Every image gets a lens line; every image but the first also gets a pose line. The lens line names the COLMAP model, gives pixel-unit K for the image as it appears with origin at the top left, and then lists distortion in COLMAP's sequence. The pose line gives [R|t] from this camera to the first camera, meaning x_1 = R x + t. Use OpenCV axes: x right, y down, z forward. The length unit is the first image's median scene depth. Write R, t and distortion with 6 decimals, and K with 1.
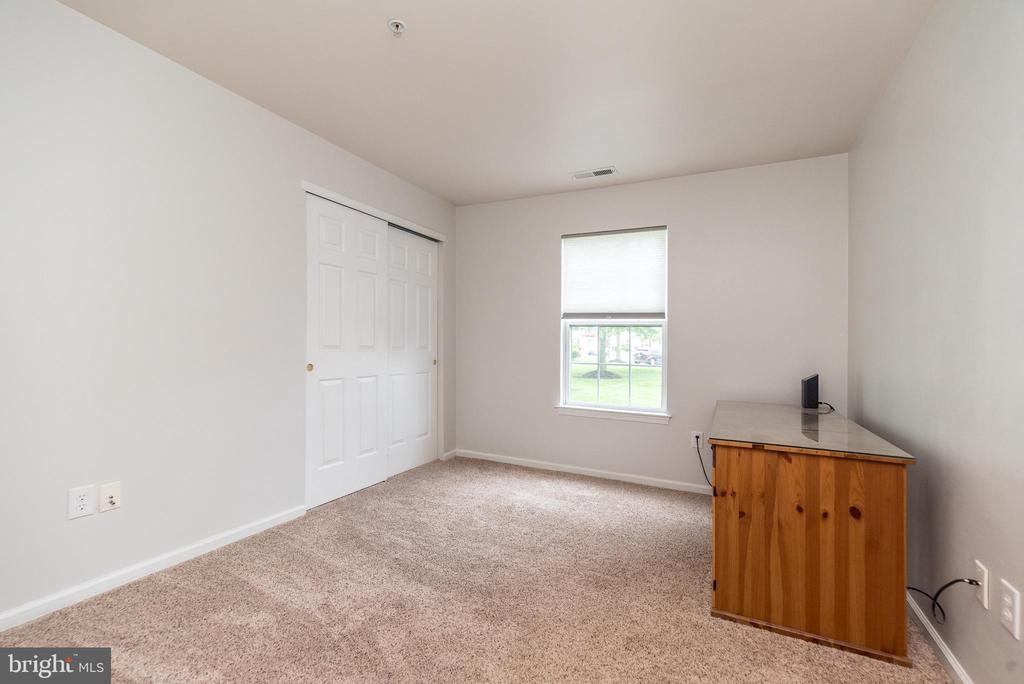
lens RADIAL K [[453.1, 0, 512.6], [0, 453.1, 348.9], [0, 0, 1]] dist [-0.003643, -0.000239]
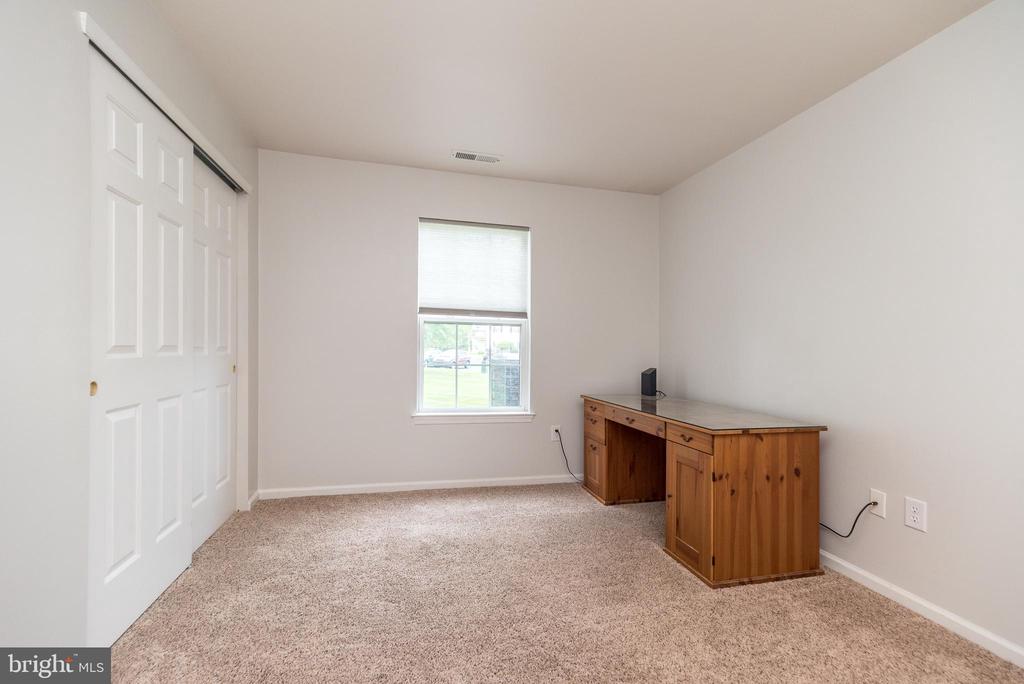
lens RADIAL K [[449.1, 0, 523.5], [0, 449.1, 349.4], [0, 0, 1]] dist [0.002293, 0.000273]
pose [[0.758824, -0.007228, 0.651256, -0.387288], [0.002575, 0.999964, 0.008099, -0.006251], [-0.651291, -0.004469, 0.758815, 0.285086]]
